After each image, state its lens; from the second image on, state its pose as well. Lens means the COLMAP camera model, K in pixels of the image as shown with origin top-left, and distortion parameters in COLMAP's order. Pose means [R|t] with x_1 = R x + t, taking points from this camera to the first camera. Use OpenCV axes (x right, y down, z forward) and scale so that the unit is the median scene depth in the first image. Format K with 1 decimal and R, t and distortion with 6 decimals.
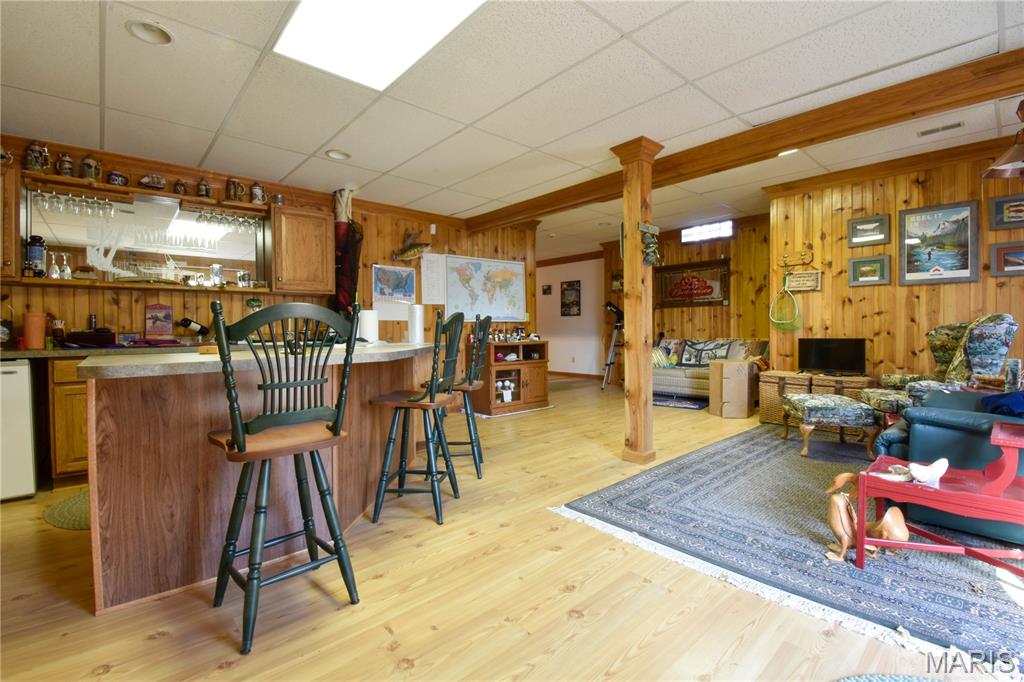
lens RADIAL K [[449.9, 0, 514.5], [0, 449.9, 334.3], [0, 0, 1]] dist [0.018581, -0.024854]
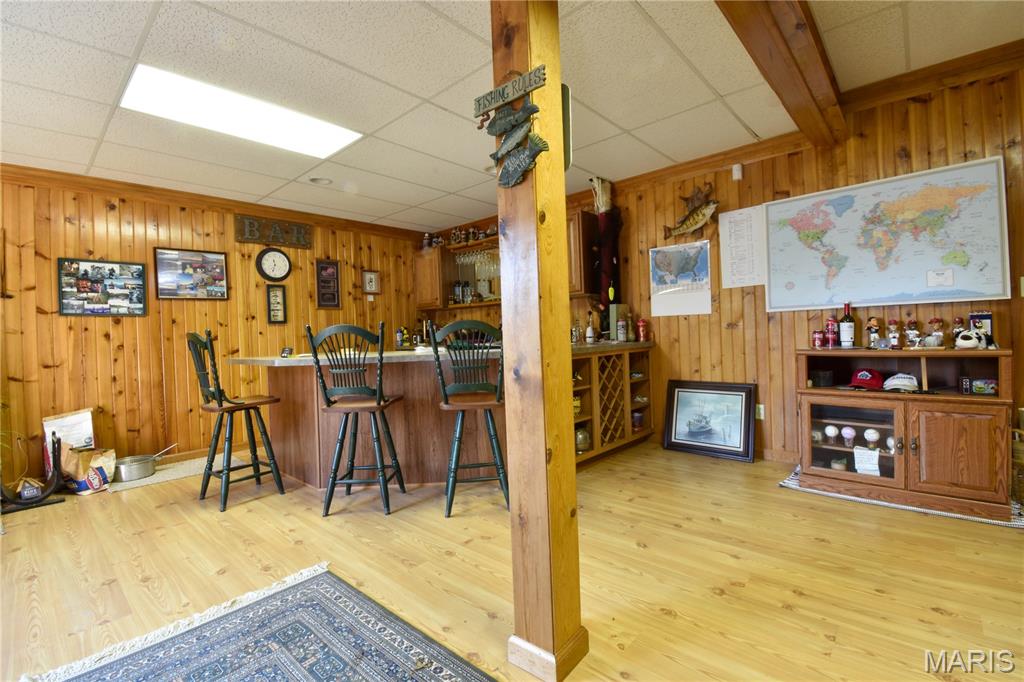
lens RADIAL K [[449.9, 0, 514.5], [0, 449.9, 334.3], [0, 0, 1]] dist [0.018581, -0.024854]
pose [[0.104825, 0.013203, -0.994403, 0.478038], [0.025464, 0.999548, 0.015956, -0.018115], [0.994165, -0.026994, 0.104442, 0.653913]]
